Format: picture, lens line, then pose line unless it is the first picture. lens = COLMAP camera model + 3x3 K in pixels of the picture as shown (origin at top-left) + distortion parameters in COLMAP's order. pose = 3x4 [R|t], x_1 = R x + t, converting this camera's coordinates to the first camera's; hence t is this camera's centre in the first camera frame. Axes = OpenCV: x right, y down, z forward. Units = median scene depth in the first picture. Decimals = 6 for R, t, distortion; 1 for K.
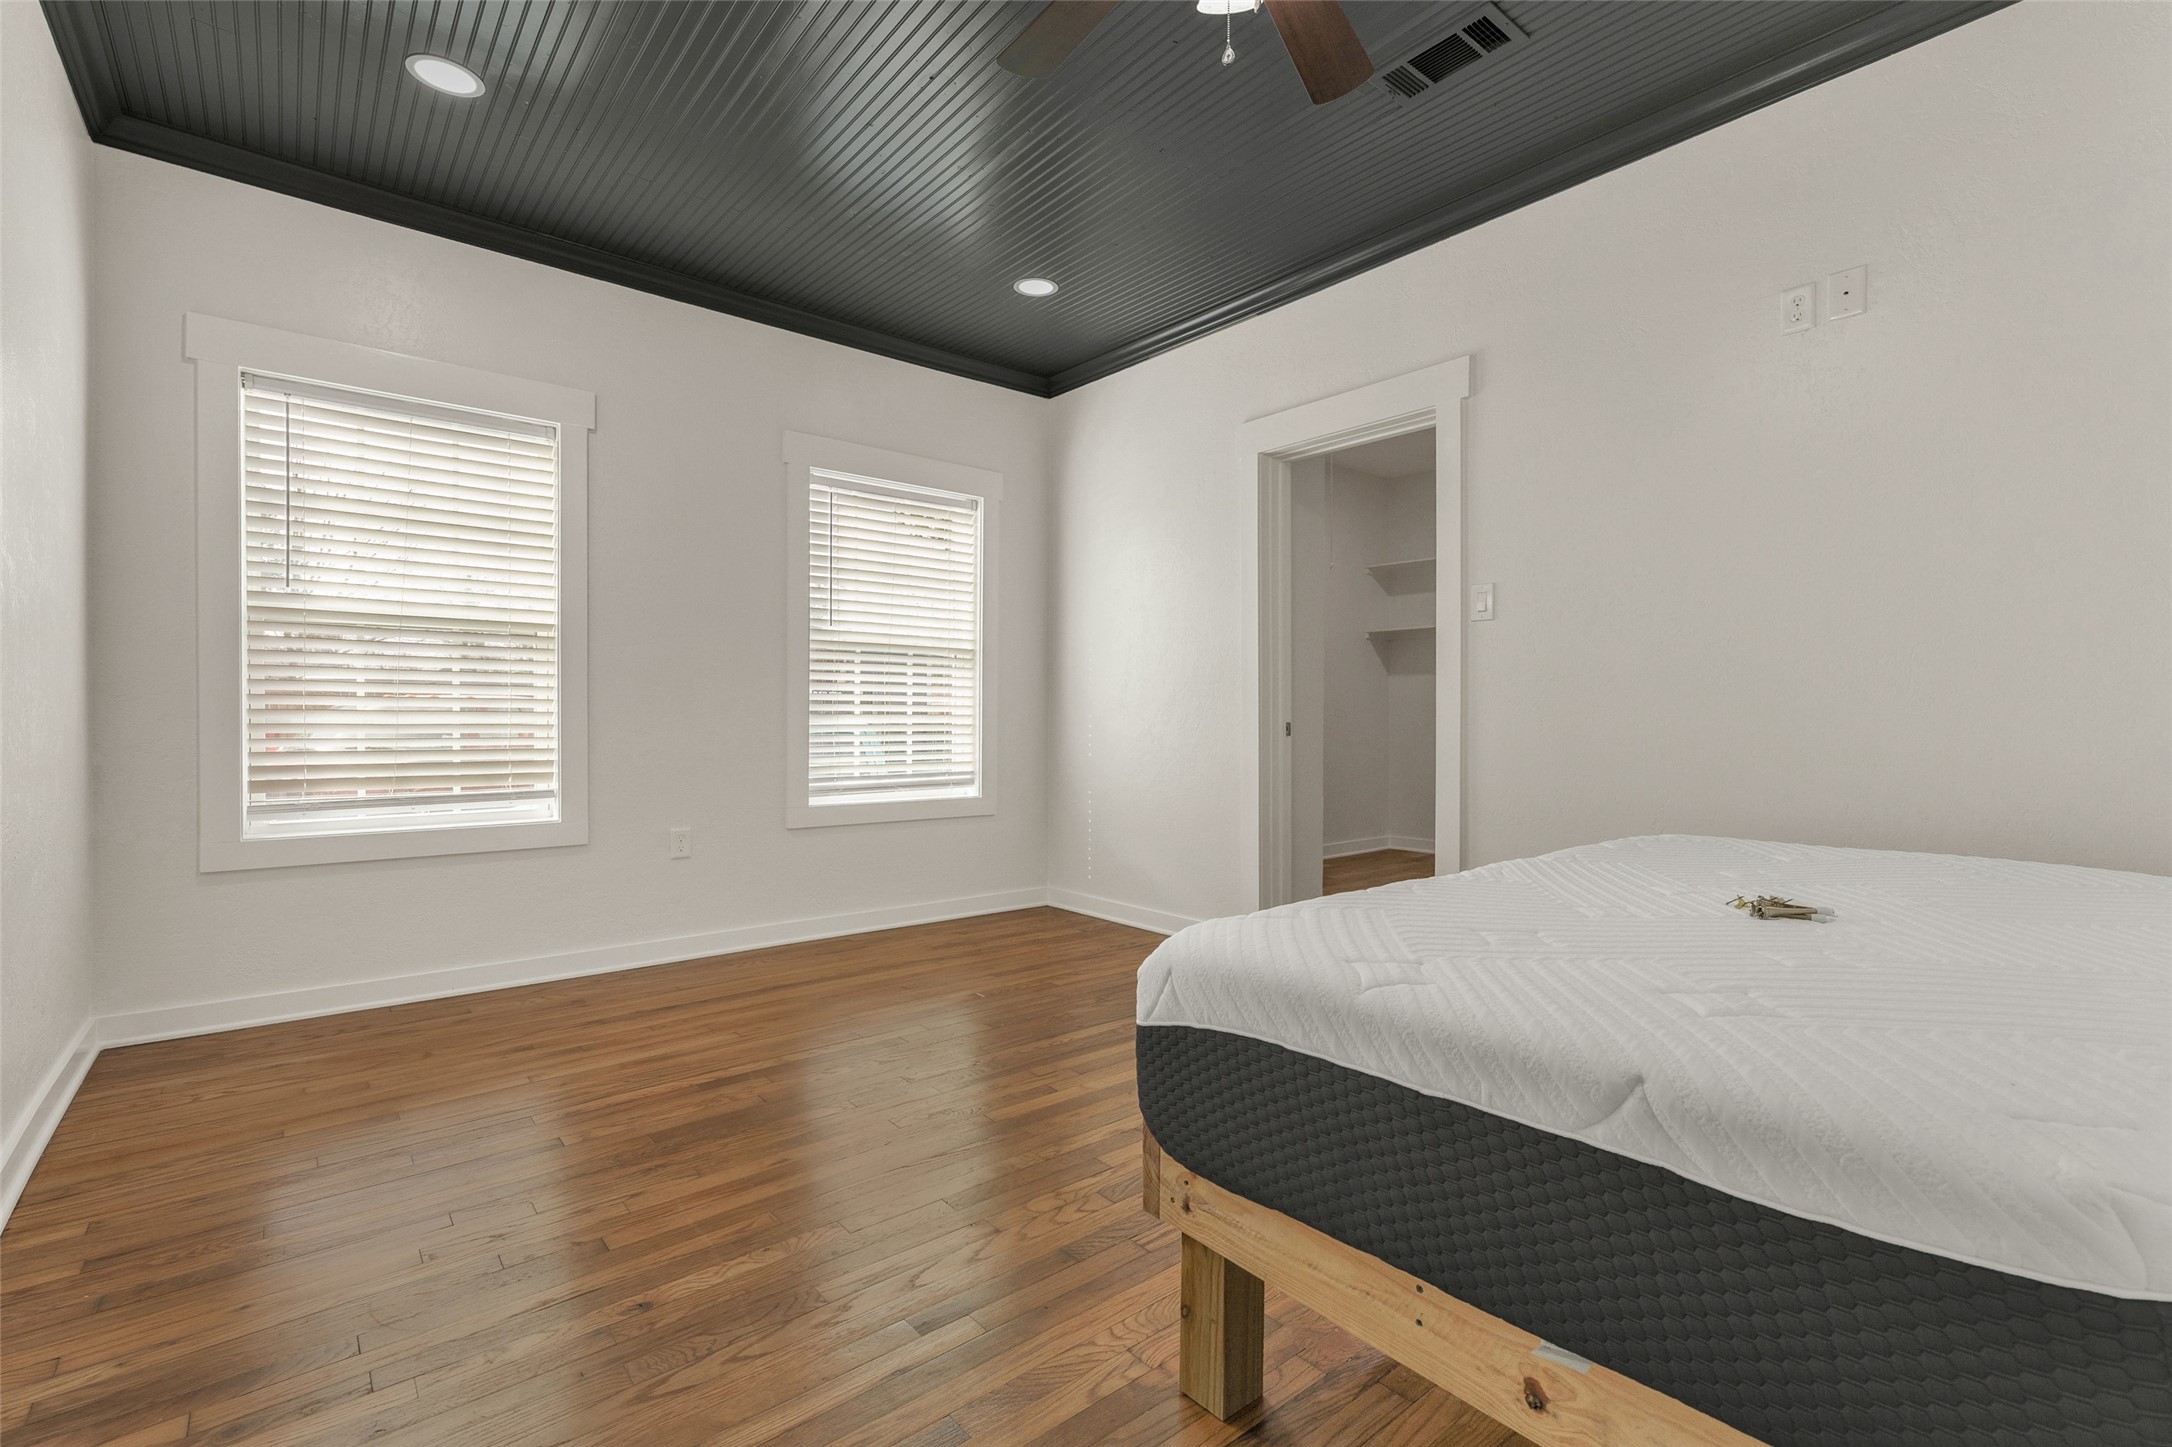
lens RADIAL K [[902.1, 0, 1087.3], [0, 902.1, 714.8], [0, 0, 1]] dist [-0.000824, -0.000125]
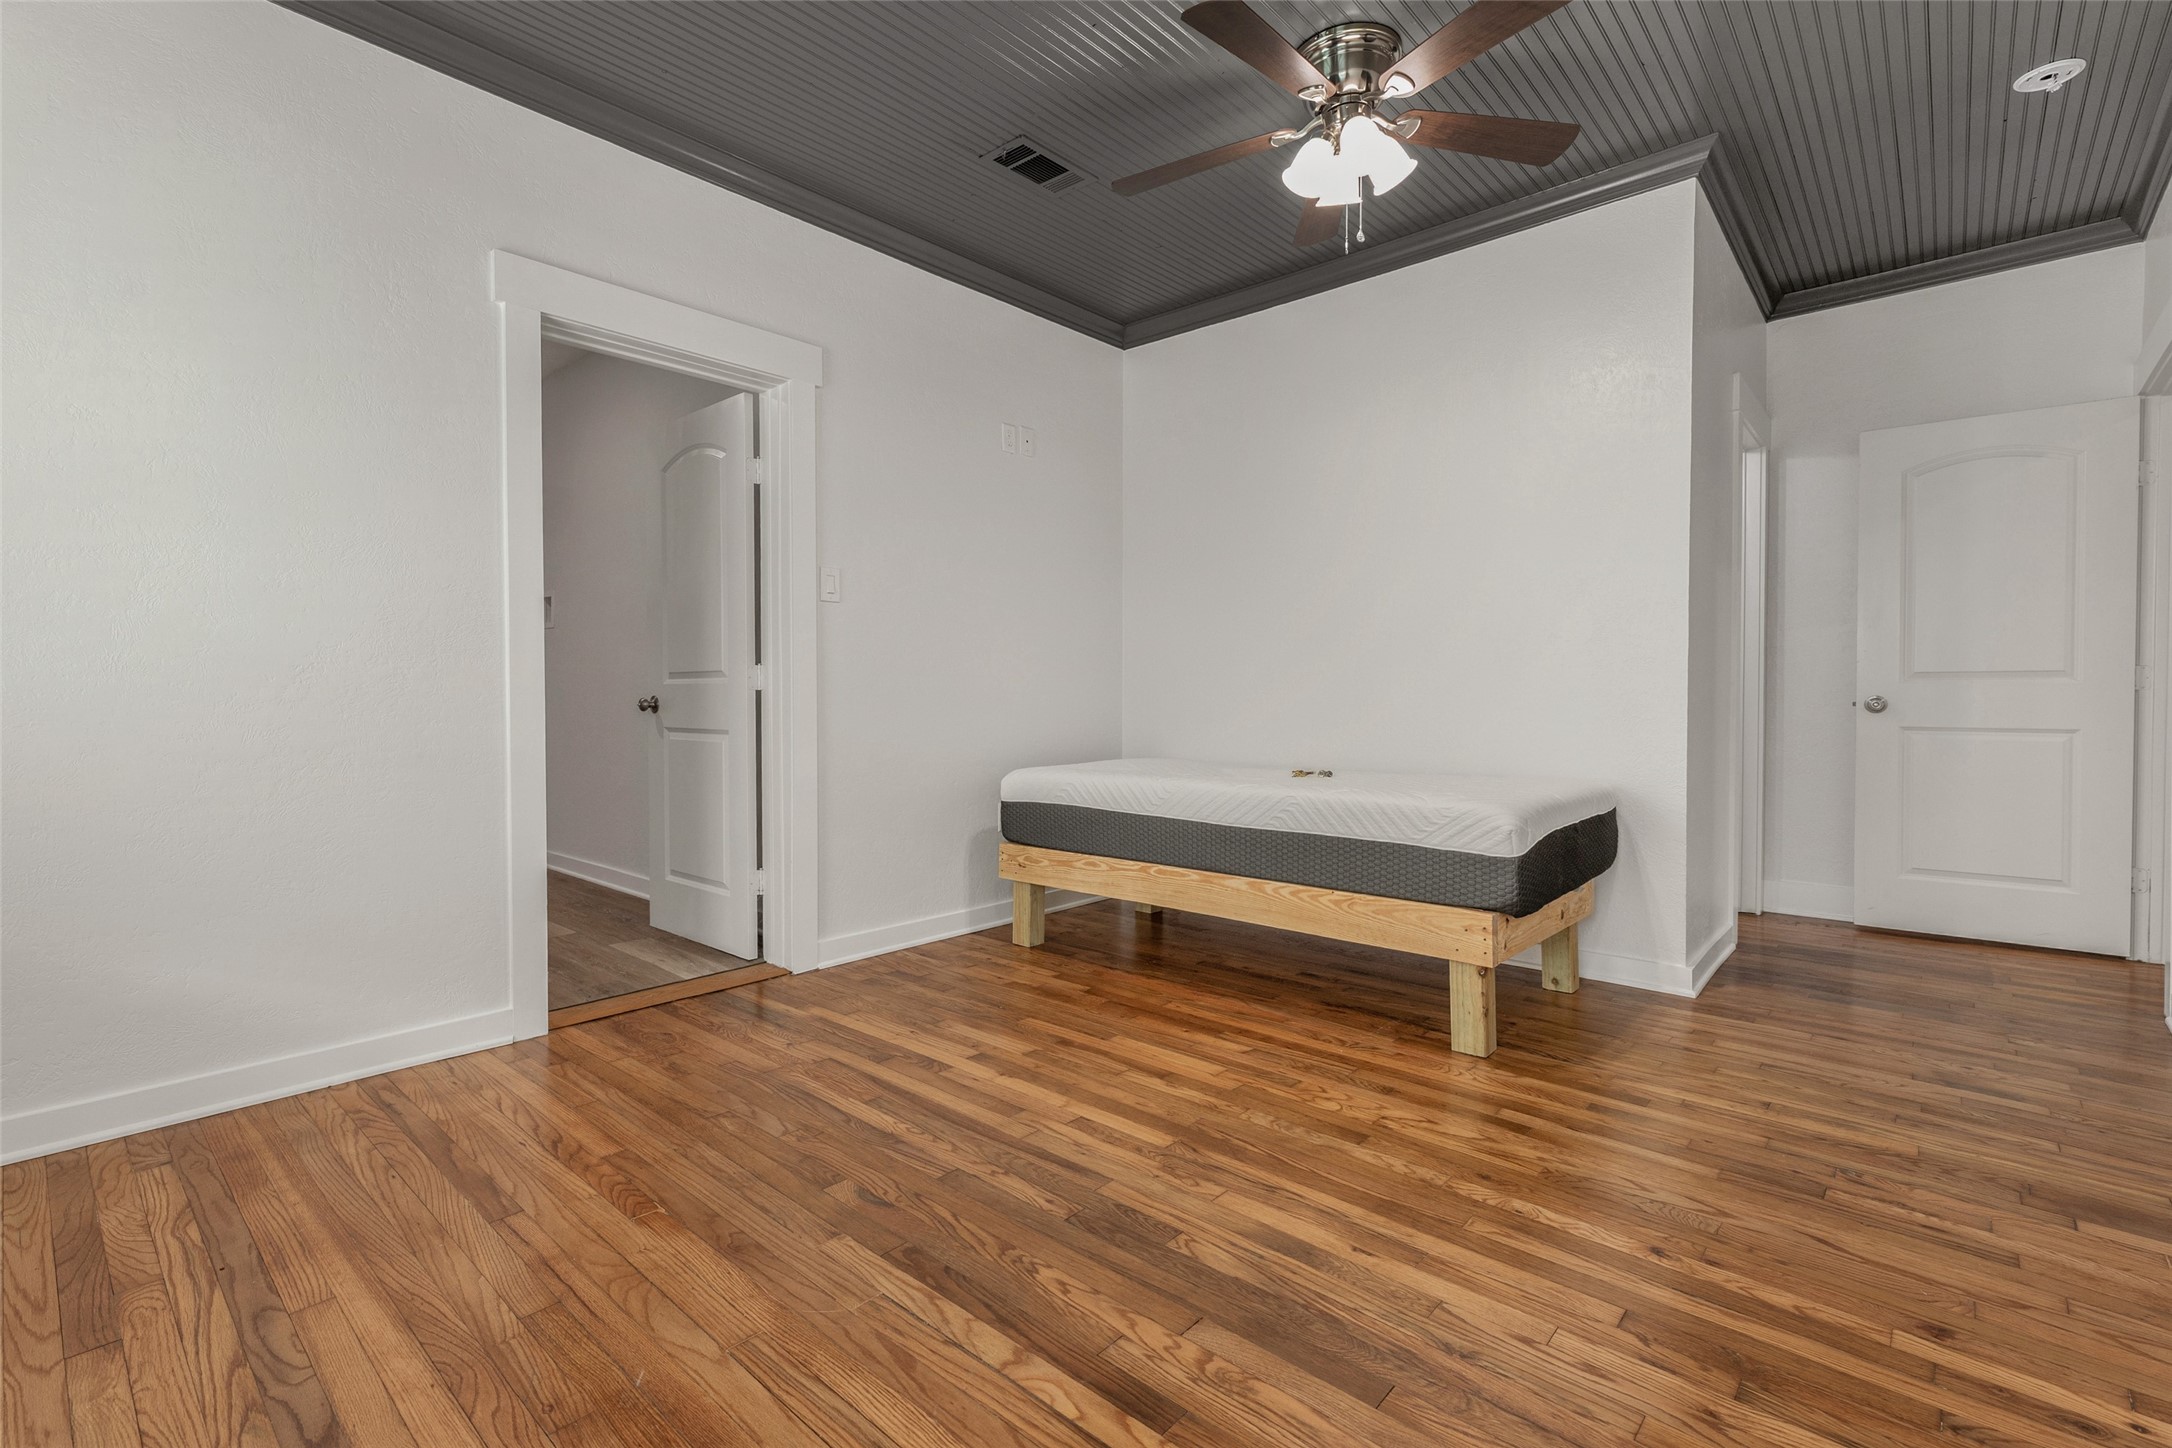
lens RADIAL K [[902.1, 0, 1087.3], [0, 902.1, 715.3], [0, 0, 1]] dist [-0.000824, -0.000125]
pose [[-0.076282, -0.019470, 0.996896, -0.864109], [-0.002296, 0.999810, 0.019351, 0.009448], [-0.997084, -0.000813, -0.076312, 1.021878]]
